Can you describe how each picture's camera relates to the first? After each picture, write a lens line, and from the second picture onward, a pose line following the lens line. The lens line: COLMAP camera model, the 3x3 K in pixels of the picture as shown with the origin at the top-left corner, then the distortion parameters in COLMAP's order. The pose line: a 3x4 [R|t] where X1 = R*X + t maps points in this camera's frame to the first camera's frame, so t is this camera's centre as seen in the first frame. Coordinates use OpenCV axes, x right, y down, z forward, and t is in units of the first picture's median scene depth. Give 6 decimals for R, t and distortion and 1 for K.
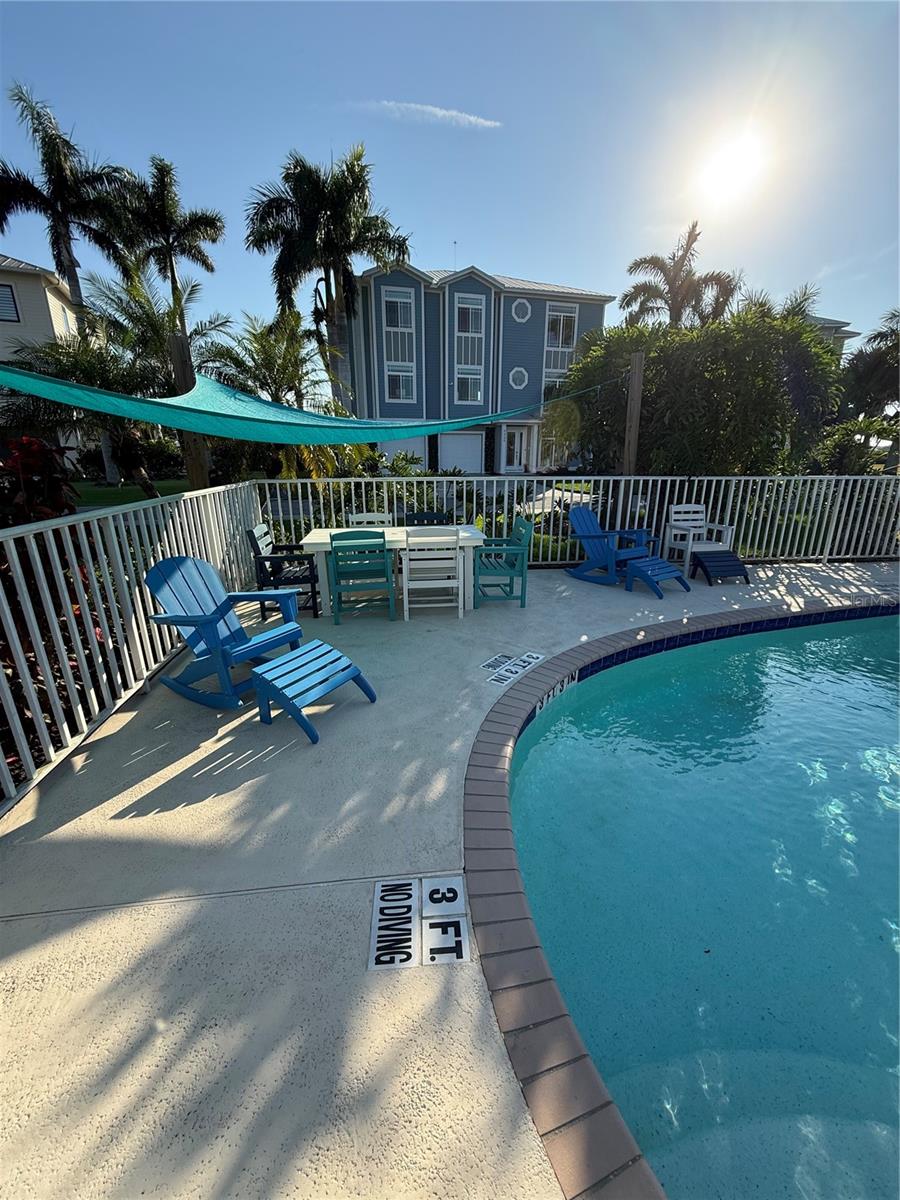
lens RADIAL K [[481.8, 0, 450.0], [0, 481.8, 600.0], [0, 0, 1]] dist [0.000720, -0.000002]
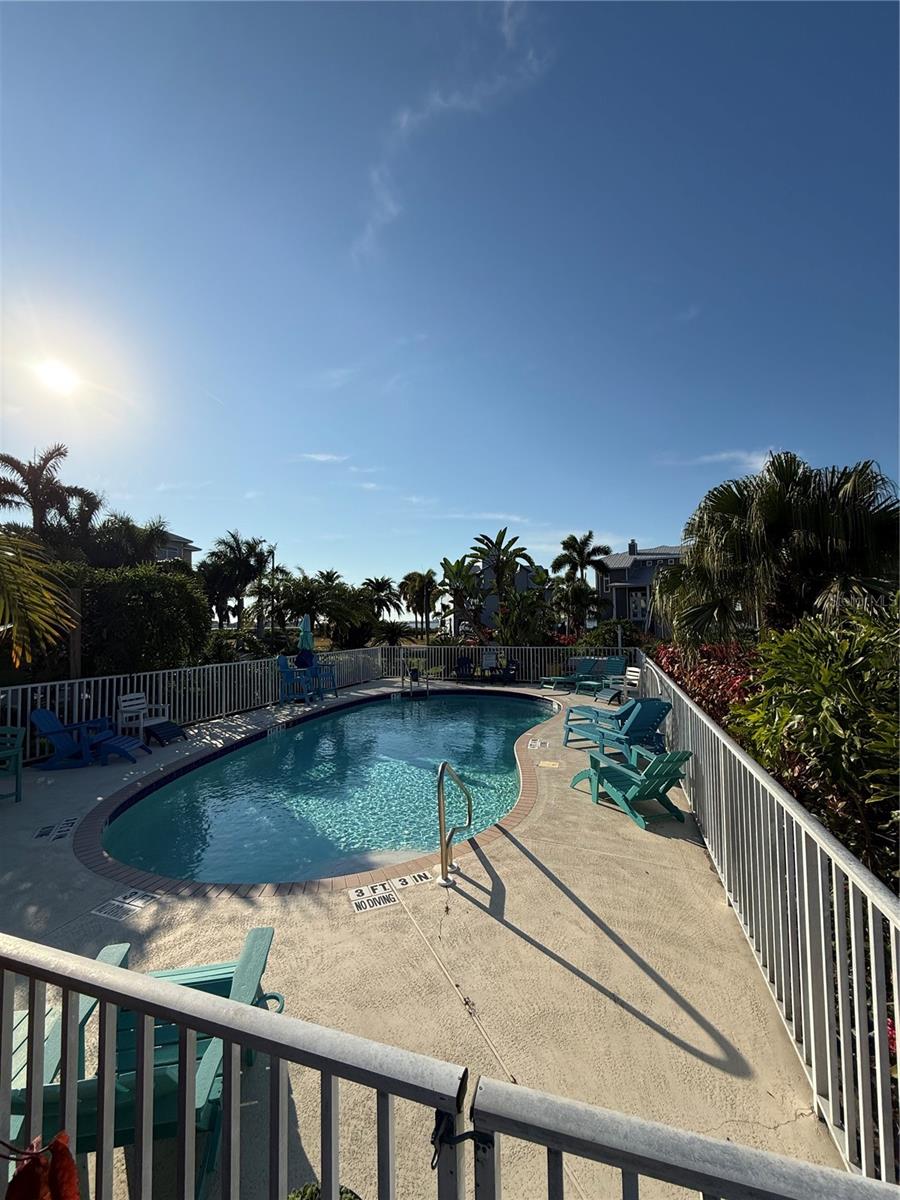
lens RADIAL K [[481.8, 0, 450.0], [0, 481.8, 600.0], [0, 0, 1]] dist [0.000720, -0.000002]
pose [[0.421747, 0.034539, 0.906056, -0.372326], [0.284381, 0.943815, -0.168350, 0.037263], [-0.860963, 0.328666, 0.388229, -0.395043]]
